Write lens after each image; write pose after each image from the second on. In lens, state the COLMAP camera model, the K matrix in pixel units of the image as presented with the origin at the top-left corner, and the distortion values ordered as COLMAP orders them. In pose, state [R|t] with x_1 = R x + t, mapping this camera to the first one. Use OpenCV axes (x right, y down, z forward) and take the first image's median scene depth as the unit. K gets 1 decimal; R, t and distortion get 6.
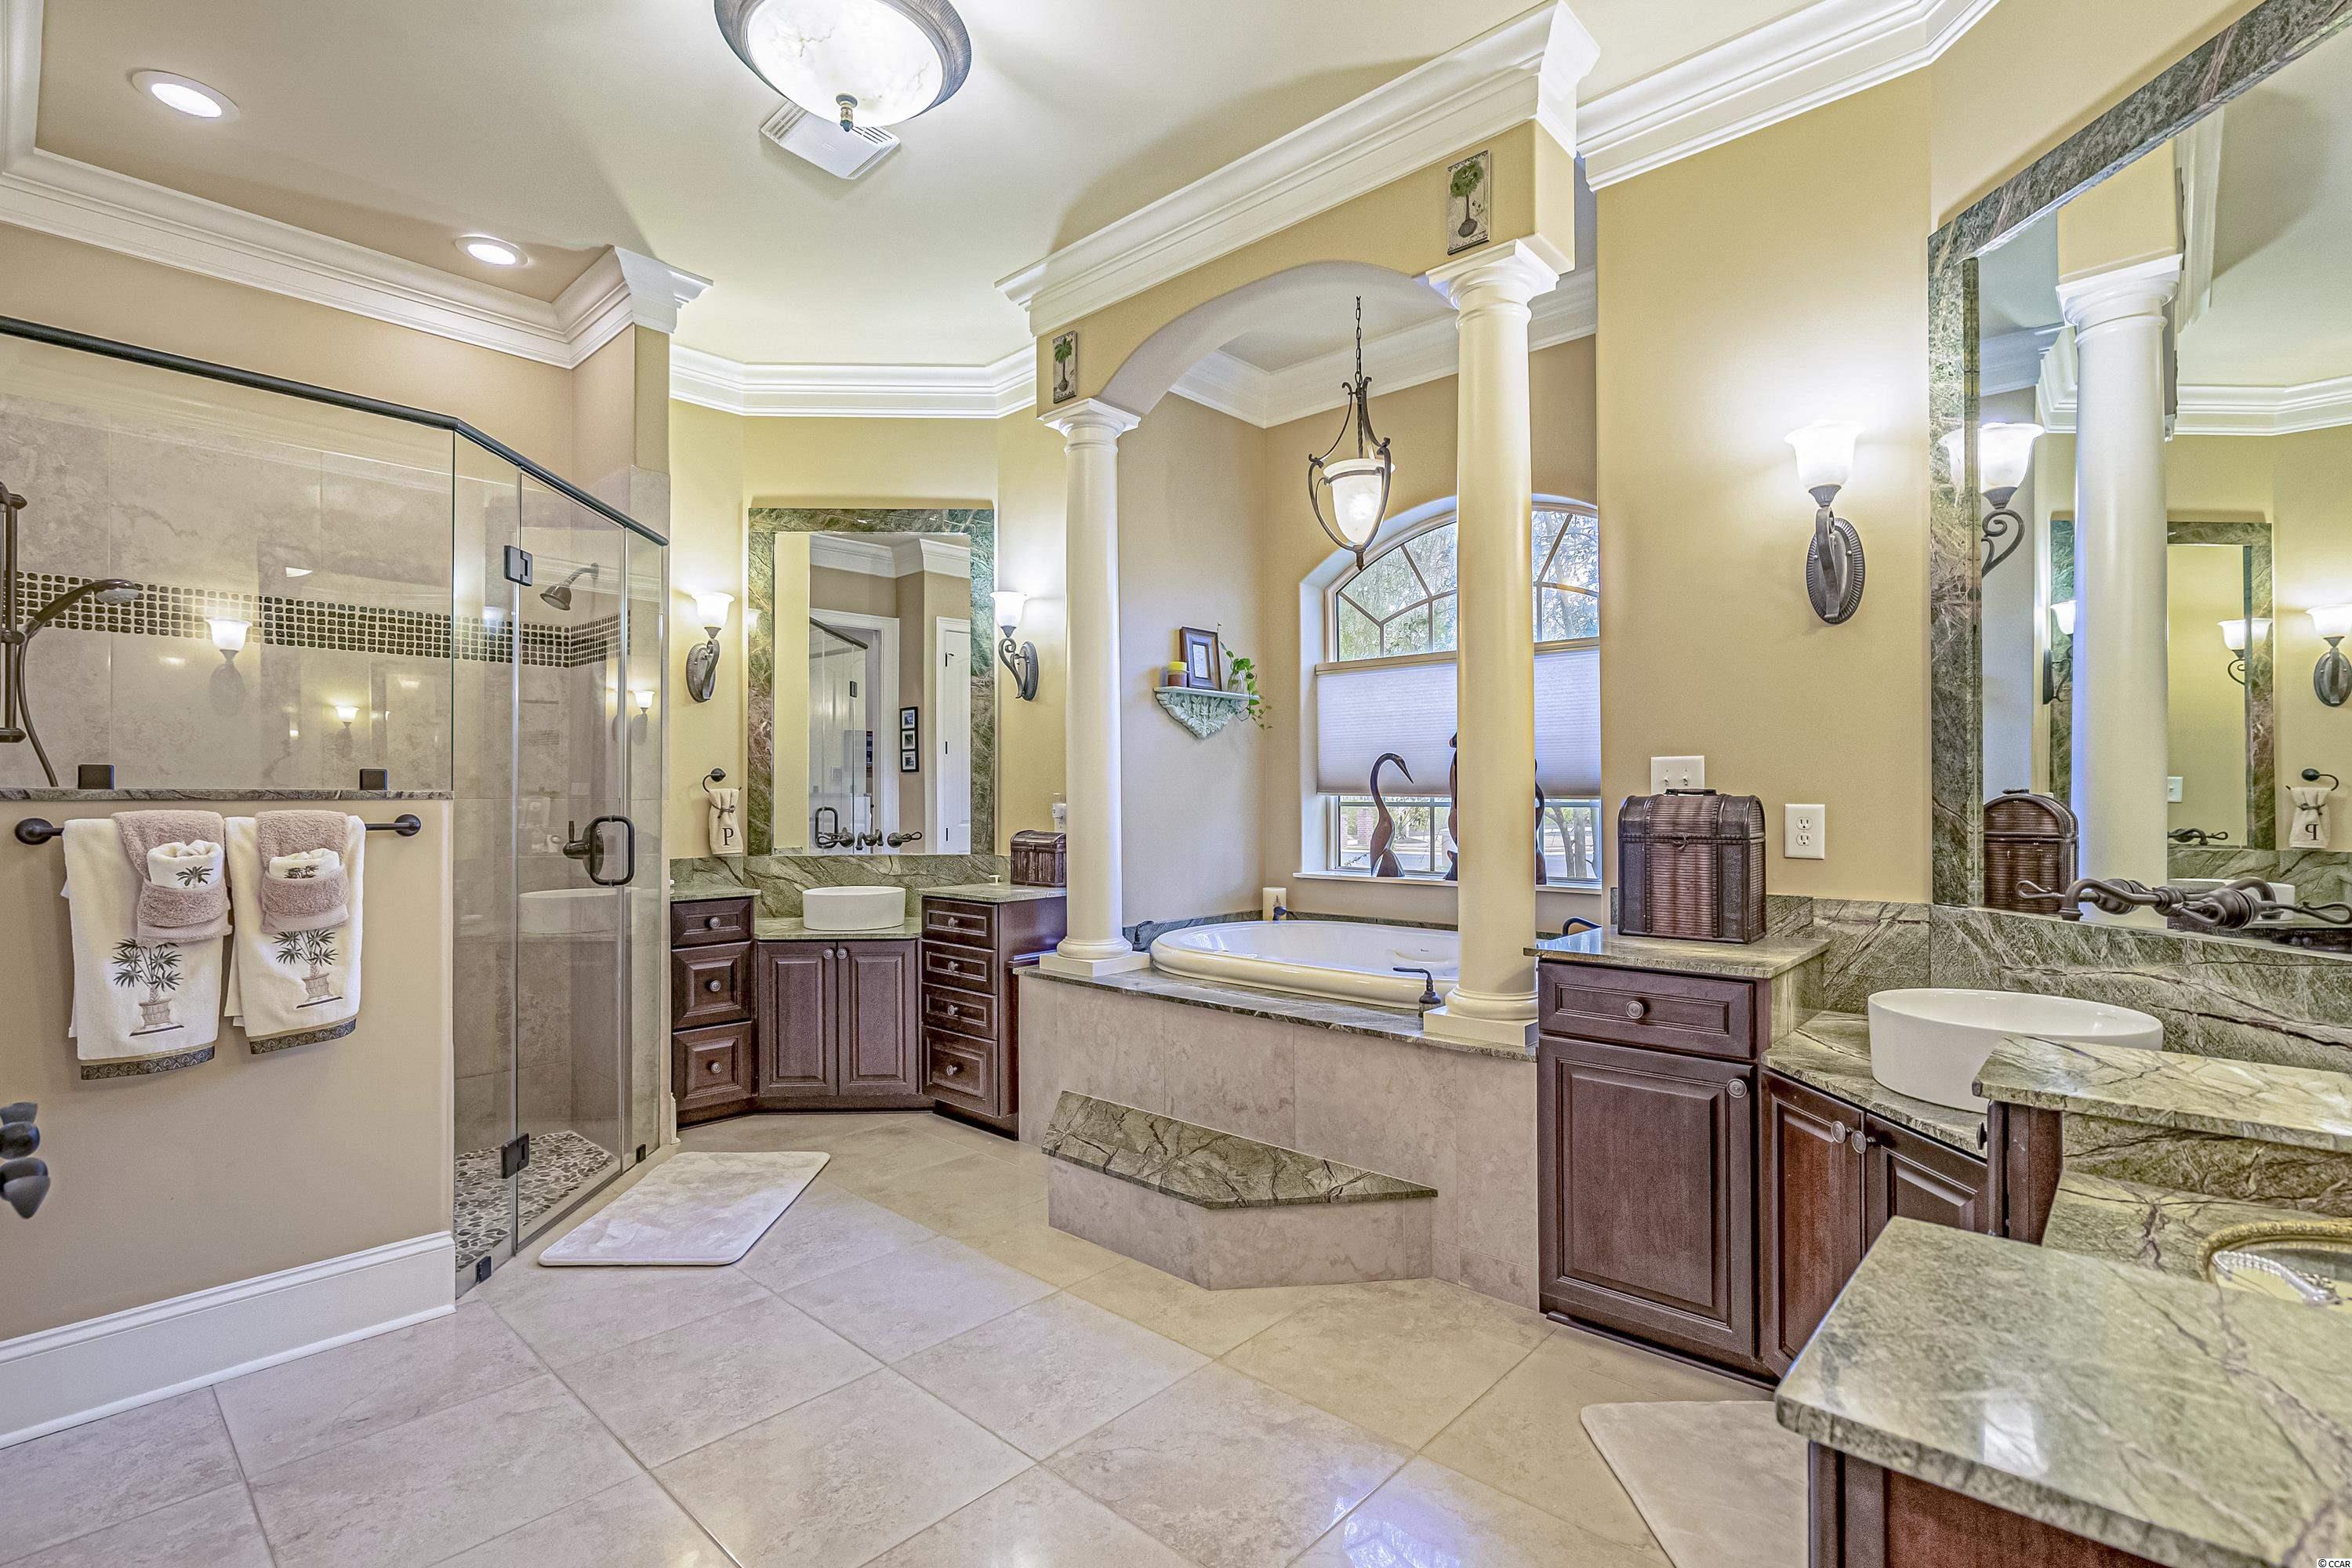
lens RADIAL K [[1086.9, 0, 1168.6], [0, 1086.9, 786.6], [0, 0, 1]] dist [-0.005601, 0.002298]
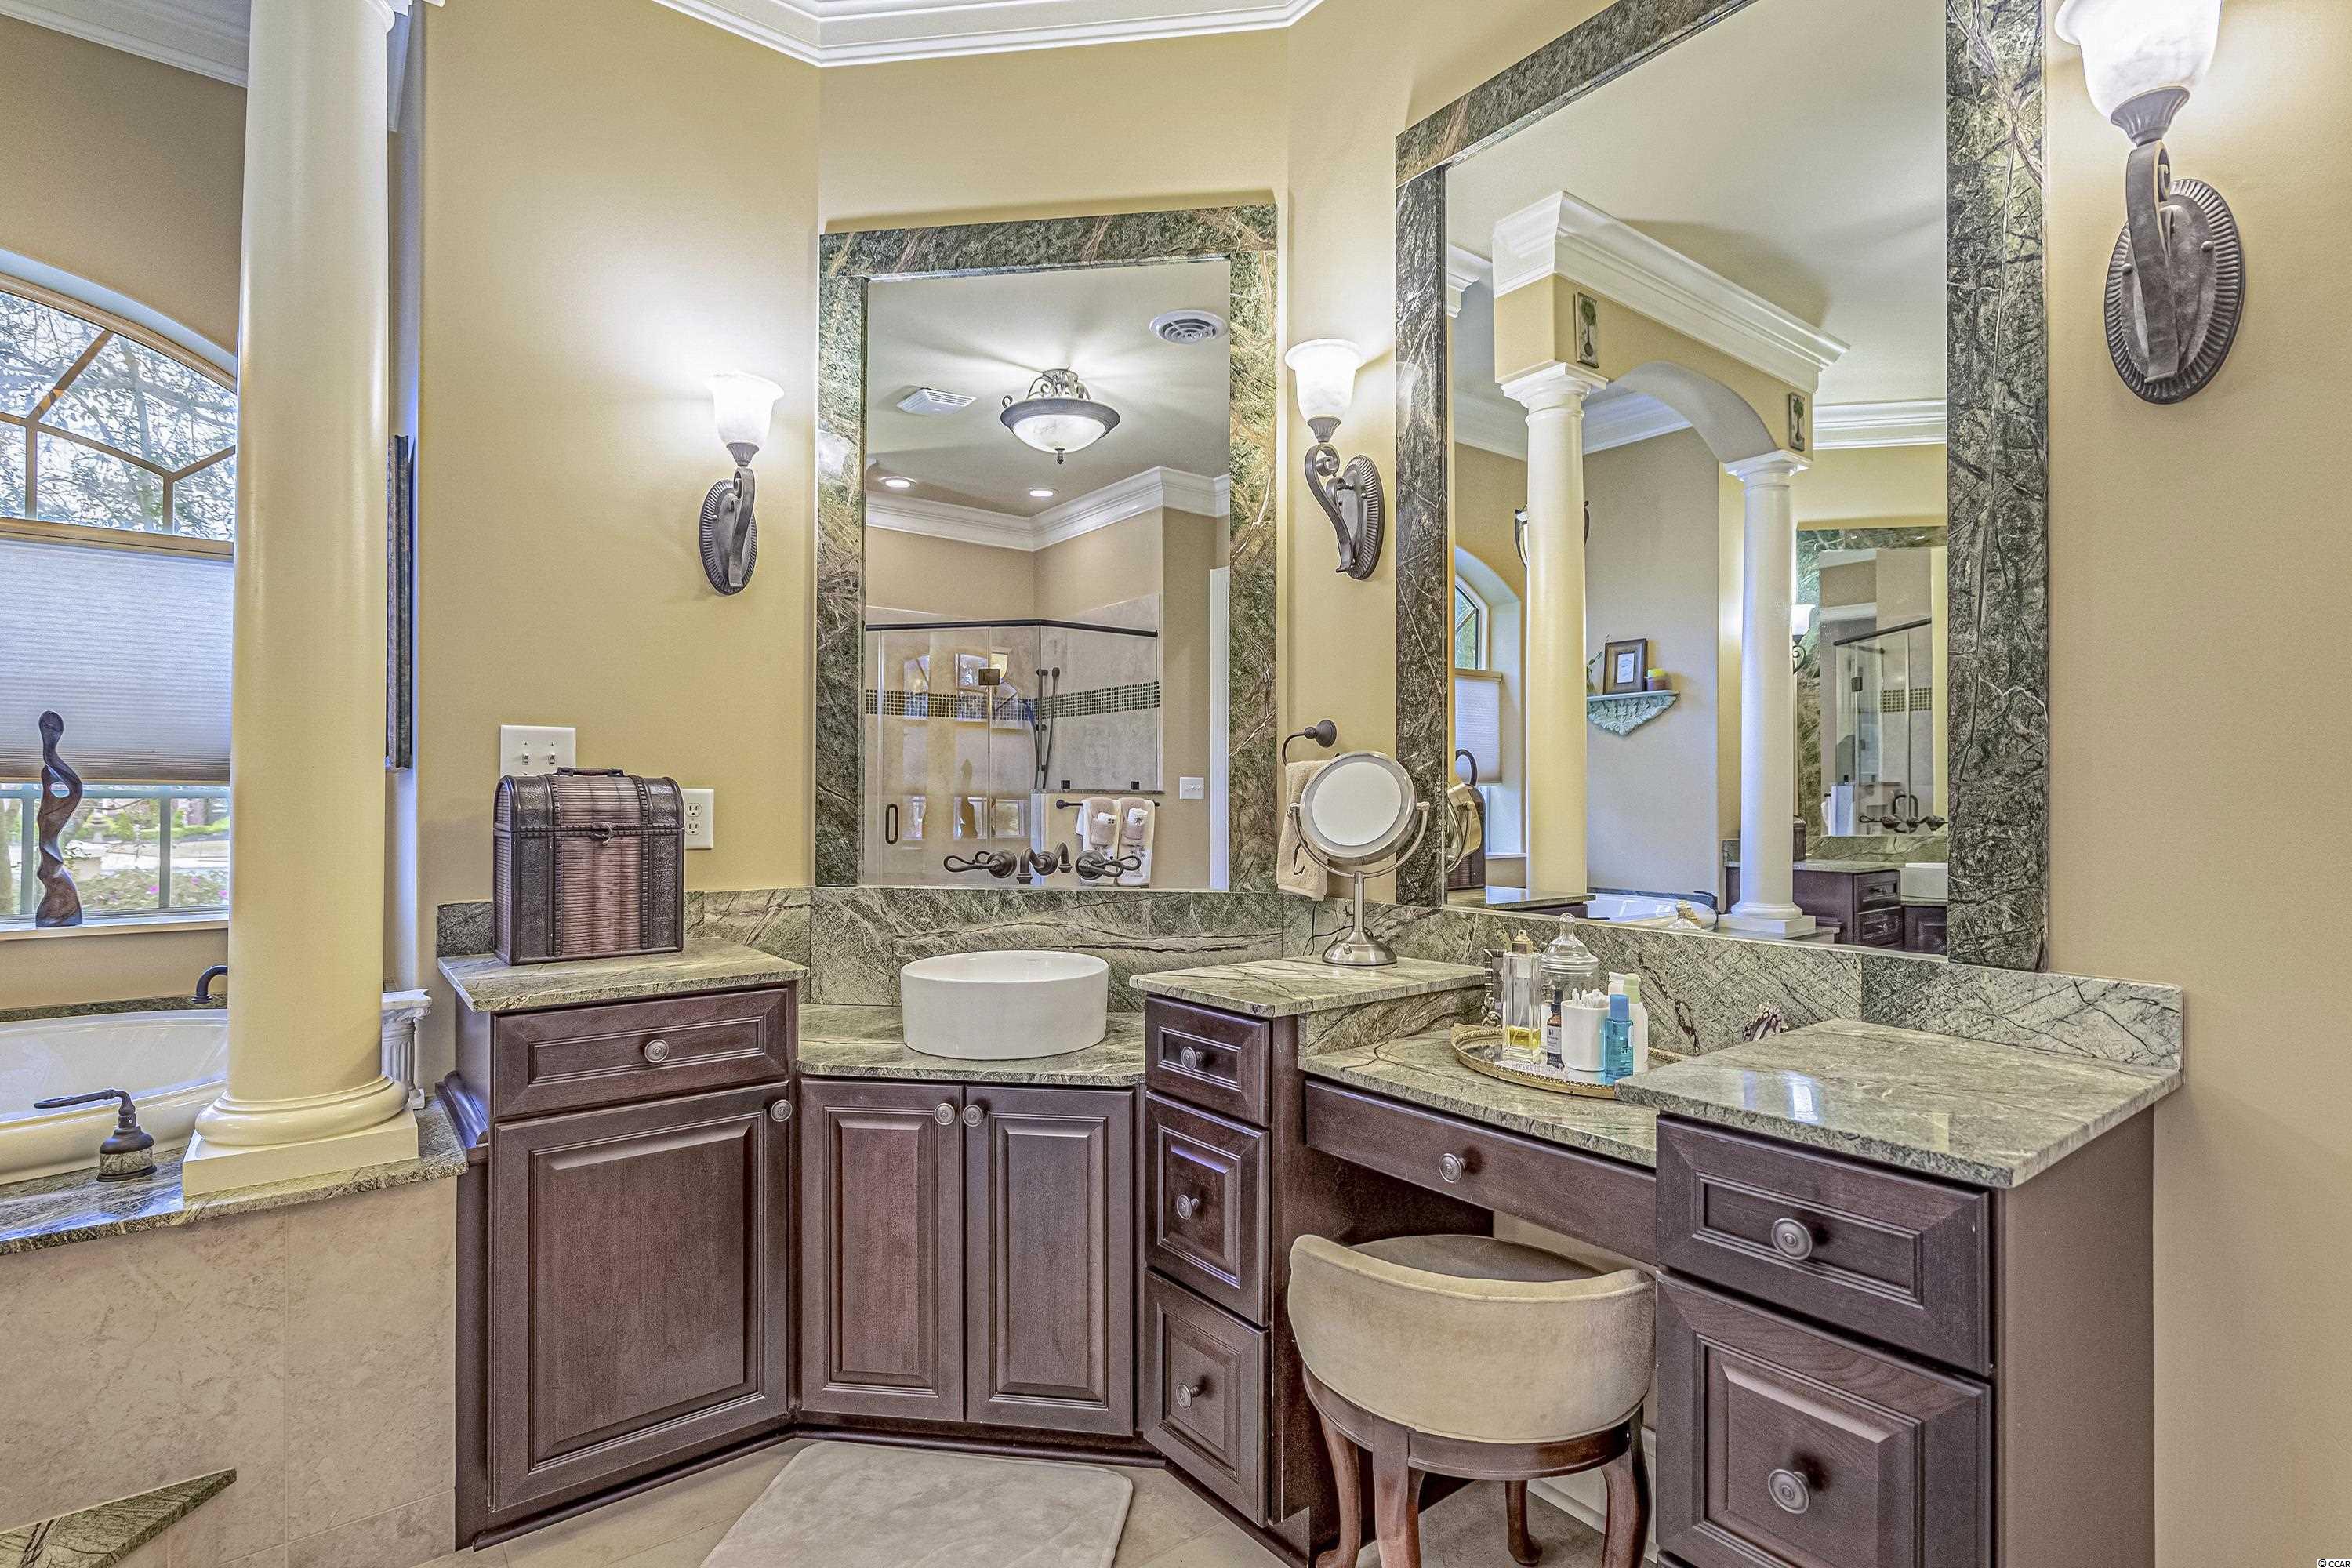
lens RADIAL K [[1129.4, 0, 1184.3], [0, 1129.4, 787.8], [0, 0, 1]] dist [-0.002607, 0.002172]
pose [[0.167242, 0.012263, 0.985840, -0.252184], [-0.011108, 0.999883, -0.010553, 0.019831], [-0.985853, -0.009186, 0.167358, 0.422458]]
